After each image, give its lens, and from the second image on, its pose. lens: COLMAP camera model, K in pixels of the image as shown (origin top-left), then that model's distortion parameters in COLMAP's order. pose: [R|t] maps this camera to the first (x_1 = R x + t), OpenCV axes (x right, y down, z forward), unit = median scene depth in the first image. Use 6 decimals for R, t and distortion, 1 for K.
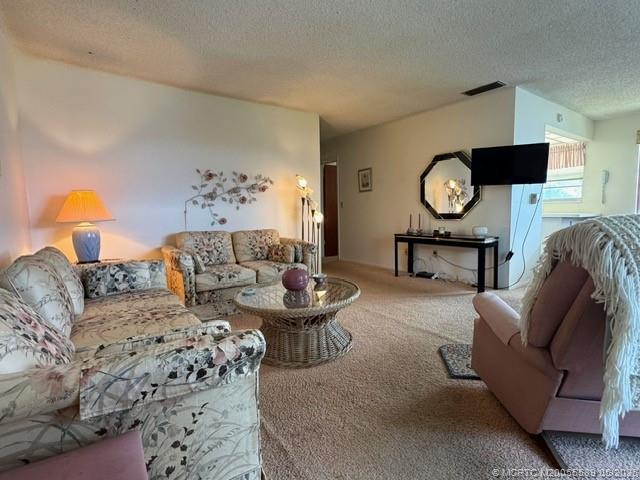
lens RADIAL K [[323.8, 0, 318.8], [0, 323.8, 238.3], [0, 0, 1]] dist [-0.004434, -0.000666]
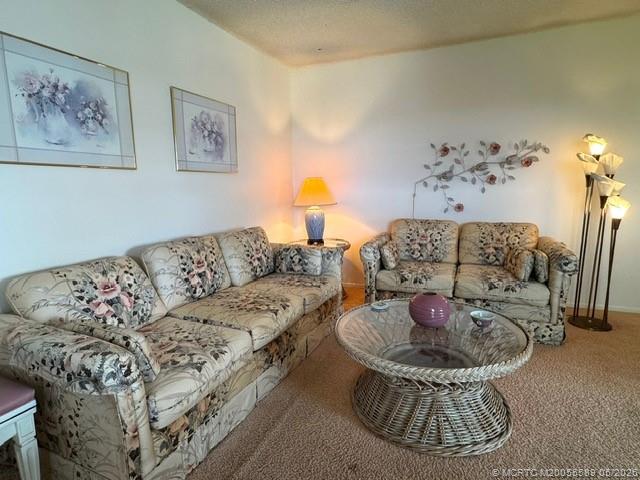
lens RADIAL K [[350.5, 0, 320.4], [0, 350.5, 239.2], [0, 0, 1]] dist [-0.005766, -0.003052]
pose [[0.521230, 0.129617, -0.843516, 0.267031], [-0.057837, 0.991492, 0.116616, -0.058898], [0.851454, -0.011998, 0.524292, 0.278992]]
